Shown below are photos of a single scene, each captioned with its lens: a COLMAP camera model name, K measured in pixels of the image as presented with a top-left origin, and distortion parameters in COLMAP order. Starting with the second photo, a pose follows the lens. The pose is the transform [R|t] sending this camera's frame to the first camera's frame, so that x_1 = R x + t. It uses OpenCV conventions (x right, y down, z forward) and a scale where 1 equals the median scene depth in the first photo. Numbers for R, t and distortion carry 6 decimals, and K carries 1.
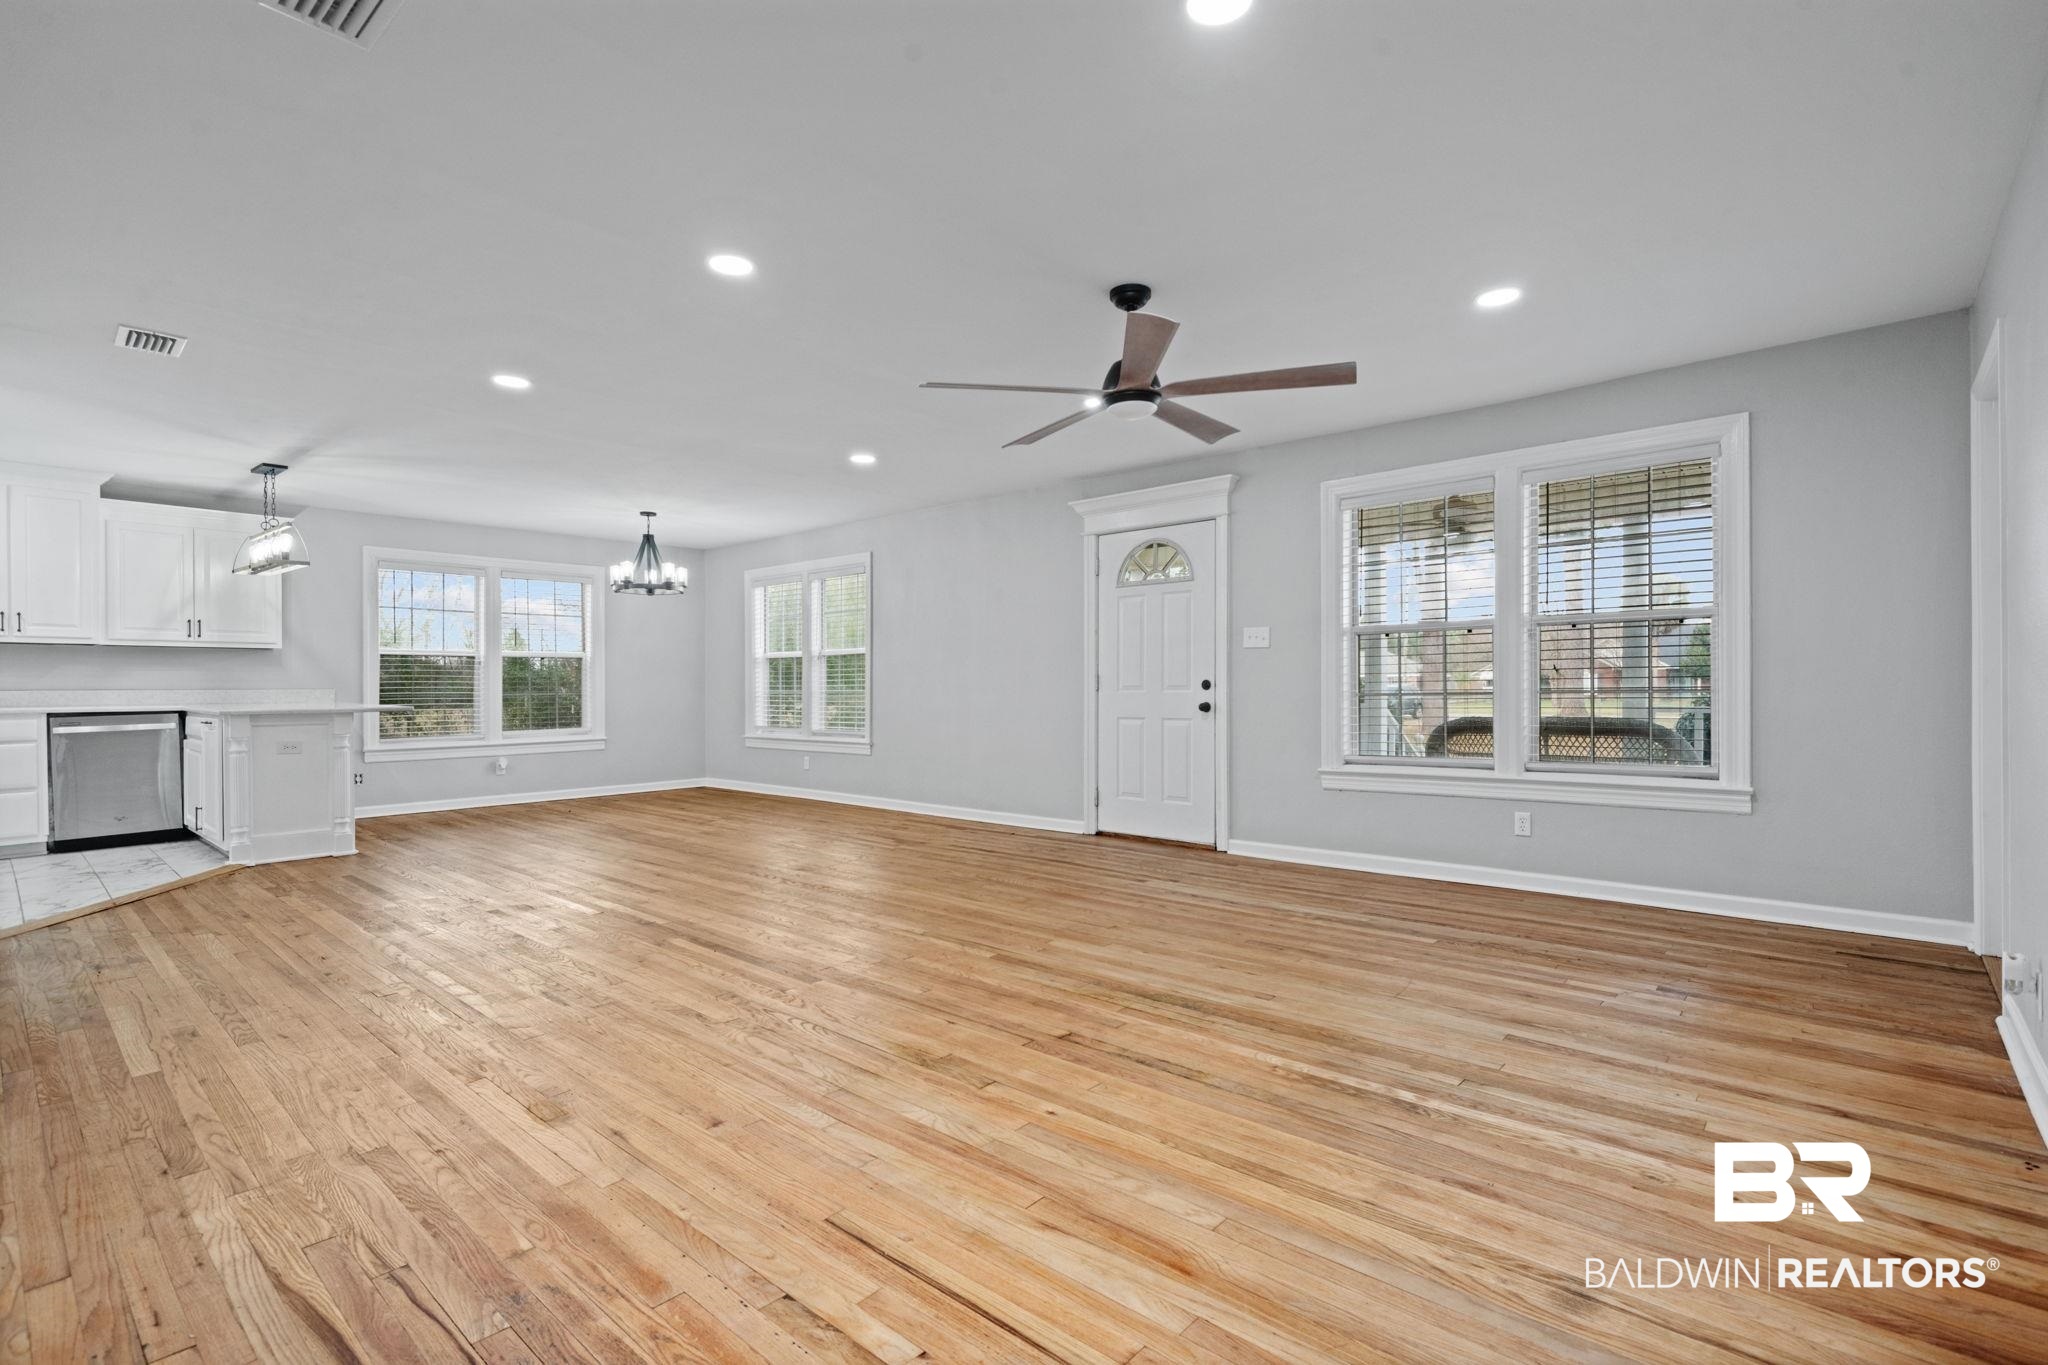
lens RADIAL K [[952.7, 0, 1033.7], [0, 952.7, 678.4], [0, 0, 1]] dist [-0.001360, 0.000251]
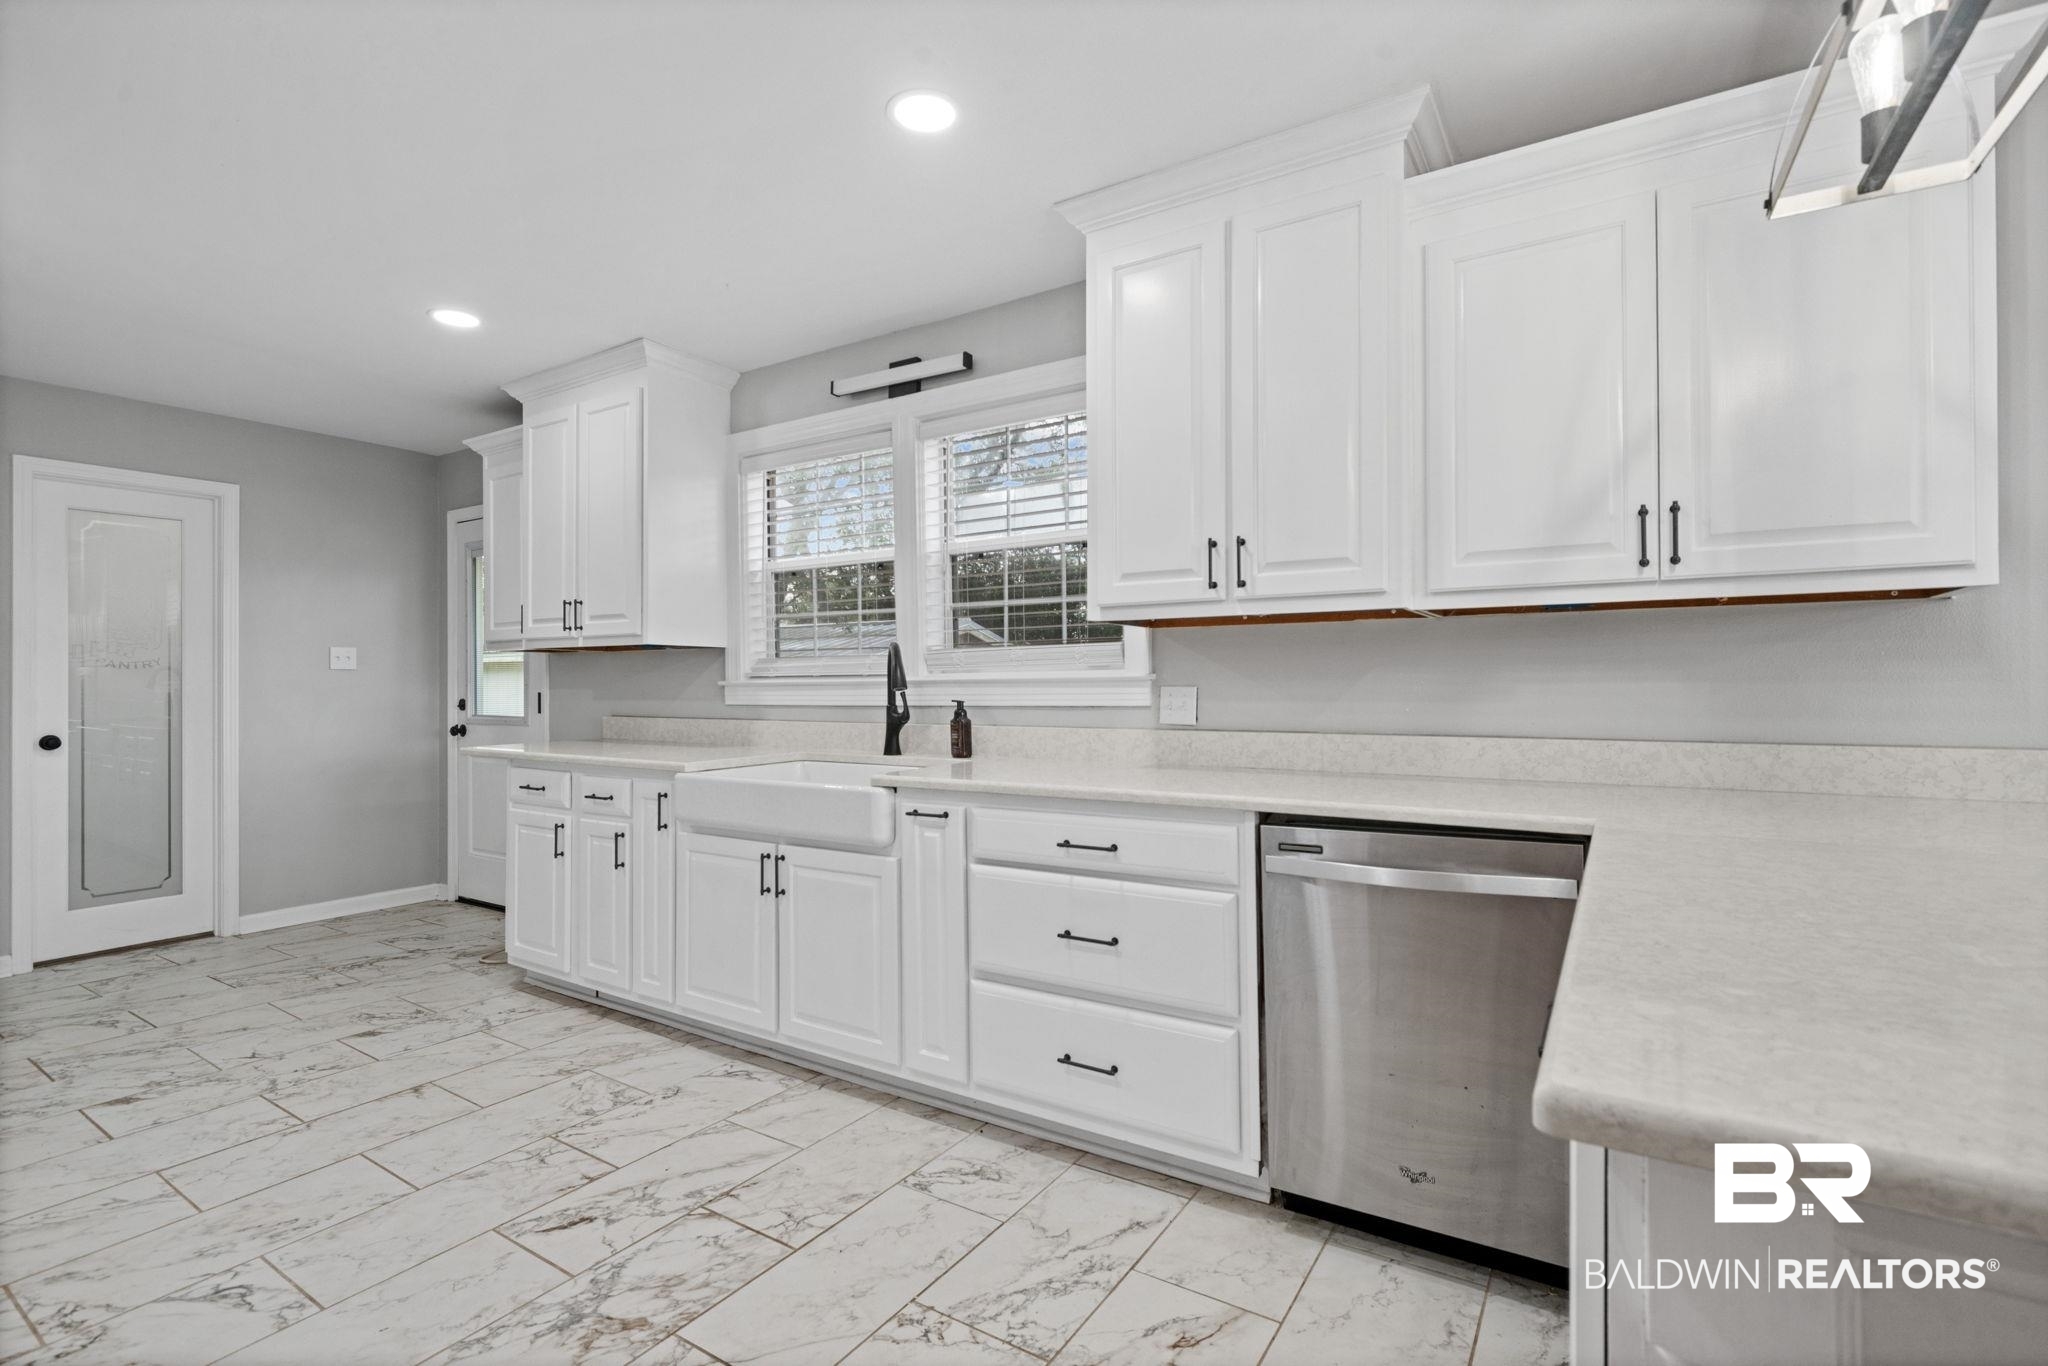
lens RADIAL K [[952.7, 0, 1015.4], [0, 952.7, 682.1], [0, 0, 1]] dist [-0.001360, 0.000251]
pose [[0.152026, -0.006693, -0.988354, -0.644484], [0.008944, 0.999945, -0.005395, -0.008417], [0.988336, -0.008020, 0.152078, 0.783320]]
